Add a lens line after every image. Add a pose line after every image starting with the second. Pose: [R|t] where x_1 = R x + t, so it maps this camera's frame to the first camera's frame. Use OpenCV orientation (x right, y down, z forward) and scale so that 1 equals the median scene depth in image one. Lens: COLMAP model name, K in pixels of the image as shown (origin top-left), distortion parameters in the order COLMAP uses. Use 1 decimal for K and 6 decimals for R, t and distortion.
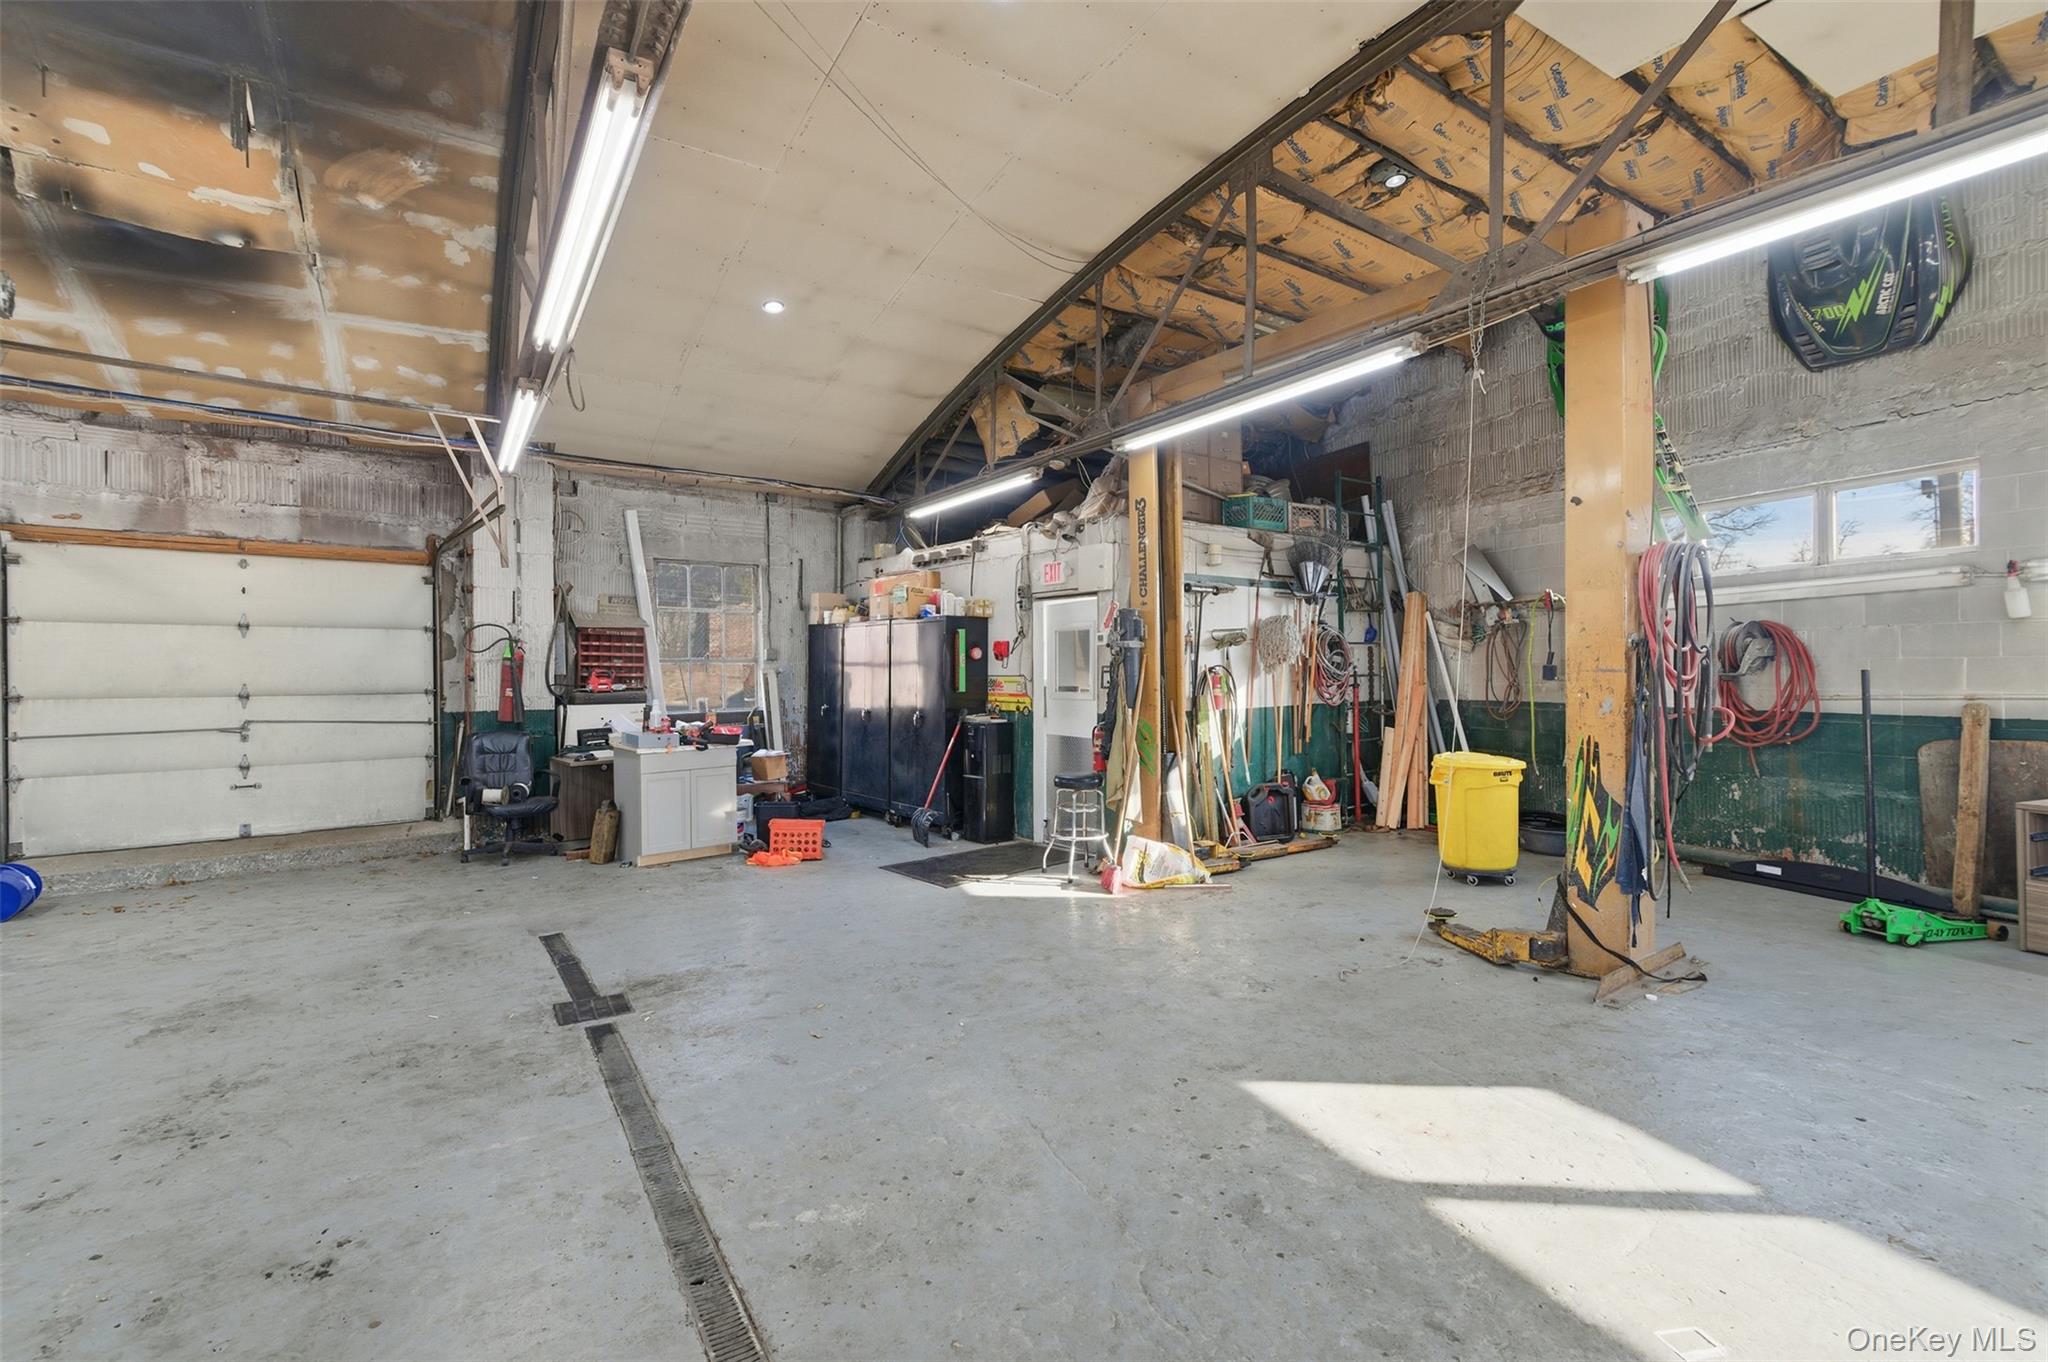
lens RADIAL K [[906.9, 0, 1024.0], [0, 906.9, 681.0], [0, 0, 1]] dist [0.004129, 0.000276]
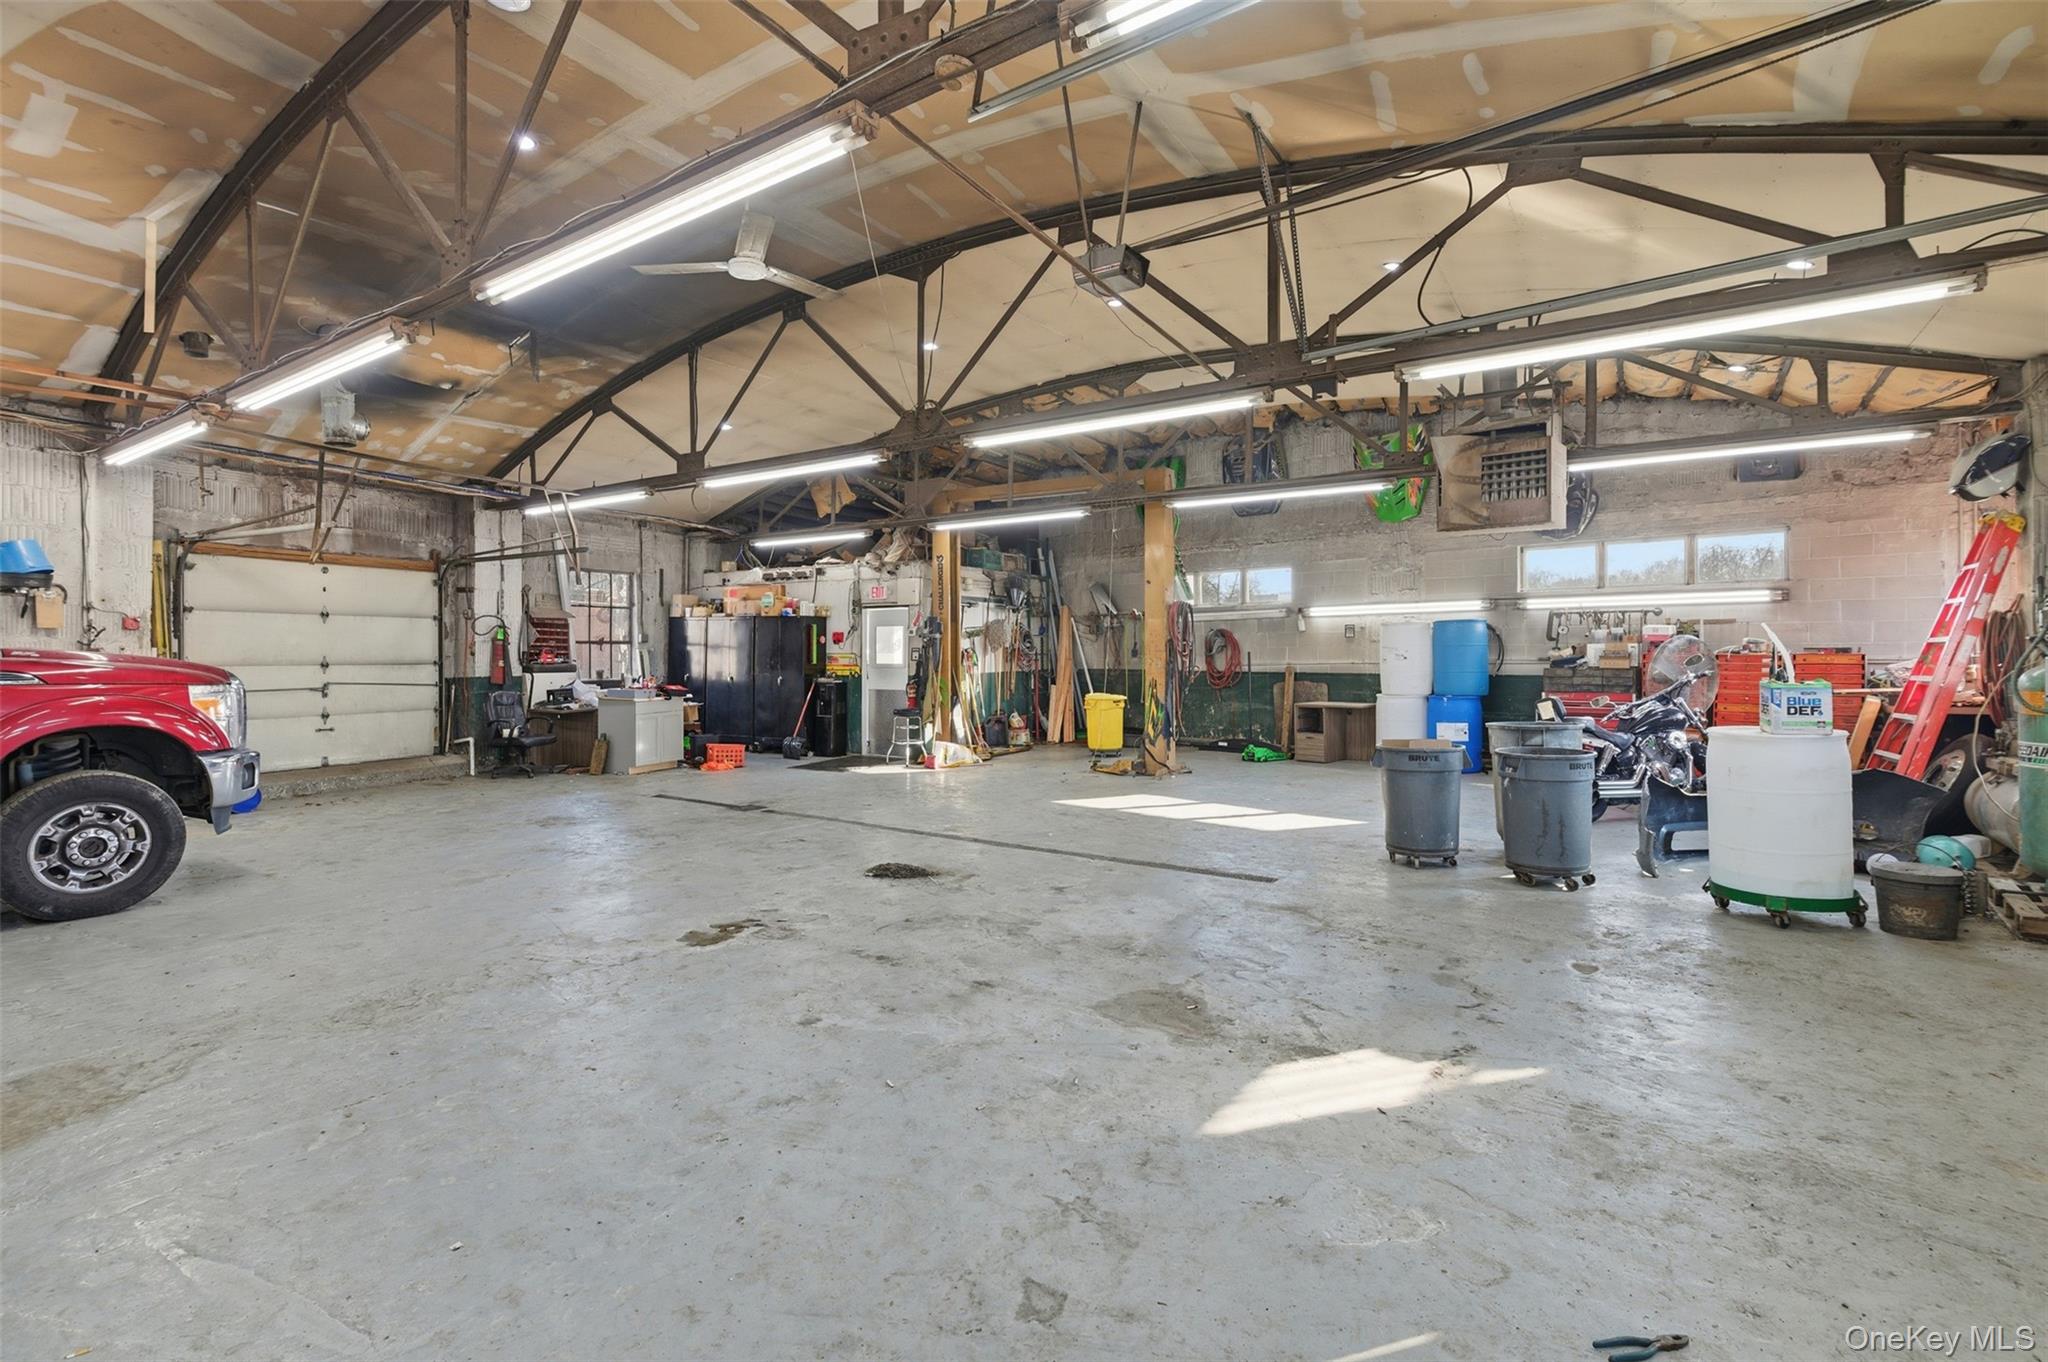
lens RADIAL K [[924.1, 0, 1018.0], [0, 924.1, 656.5], [0, 0, 1]] dist [0.002062, -0.000086]
pose [[0.916941, 0.003505, 0.399006, -0.401365], [0.000260, 0.999956, -0.009380, 0.015373], [-0.399022, 0.008704, 0.916900, -0.648697]]
